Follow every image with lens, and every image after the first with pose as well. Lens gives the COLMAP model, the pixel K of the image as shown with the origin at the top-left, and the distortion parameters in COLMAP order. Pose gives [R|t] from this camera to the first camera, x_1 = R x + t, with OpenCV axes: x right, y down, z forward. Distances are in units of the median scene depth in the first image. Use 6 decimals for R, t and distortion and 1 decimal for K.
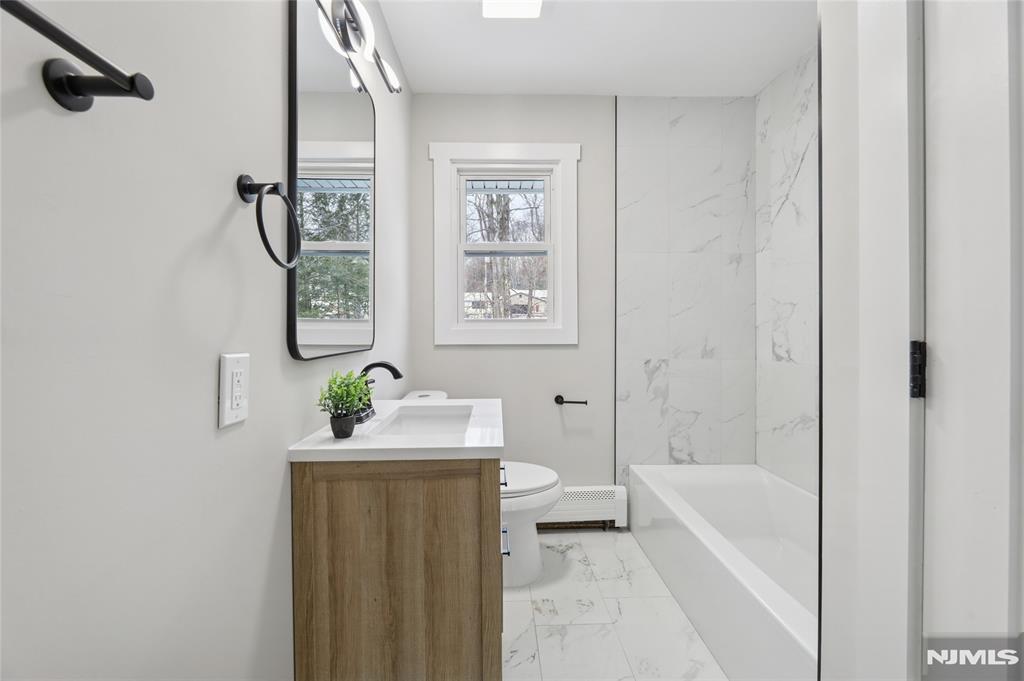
lens RADIAL K [[417.0, 0, 512.9], [0, 417.0, 345.2], [0, 0, 1]] dist [-0.000199, -0.000040]
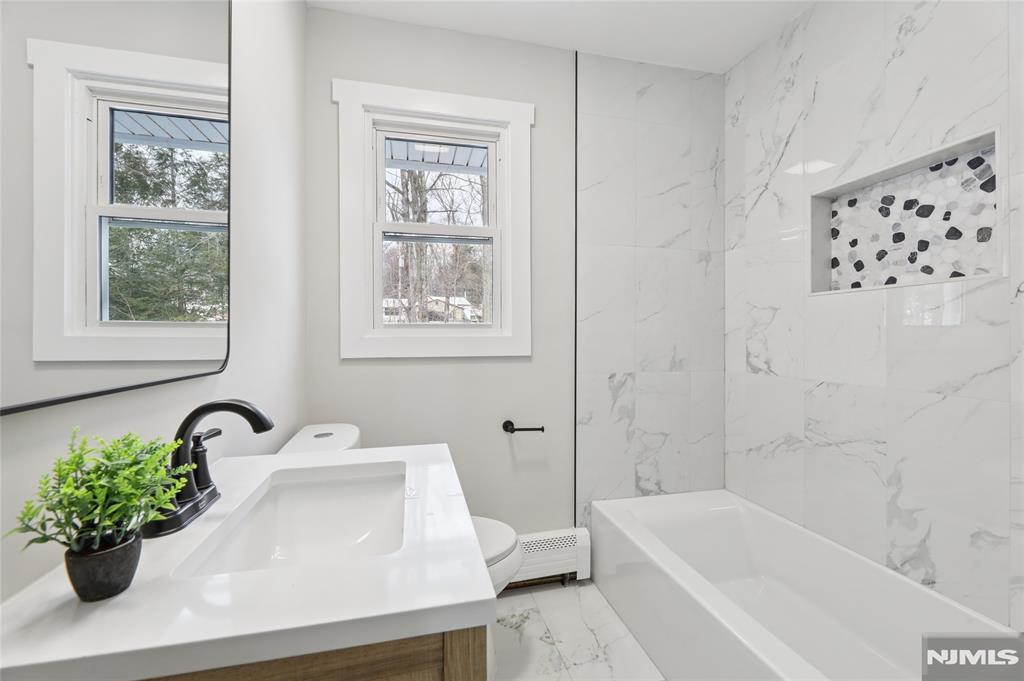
lens RADIAL K [[417.0, 0, 512.9], [0, 417.0, 345.2], [0, 0, 1]] dist [-0.000199, -0.000040]
pose [[0.979515, -0.004587, 0.201318, -0.040030], [0.008545, 0.999787, -0.018796, -0.008347], [-0.201189, 0.020131, 0.979346, 0.229376]]
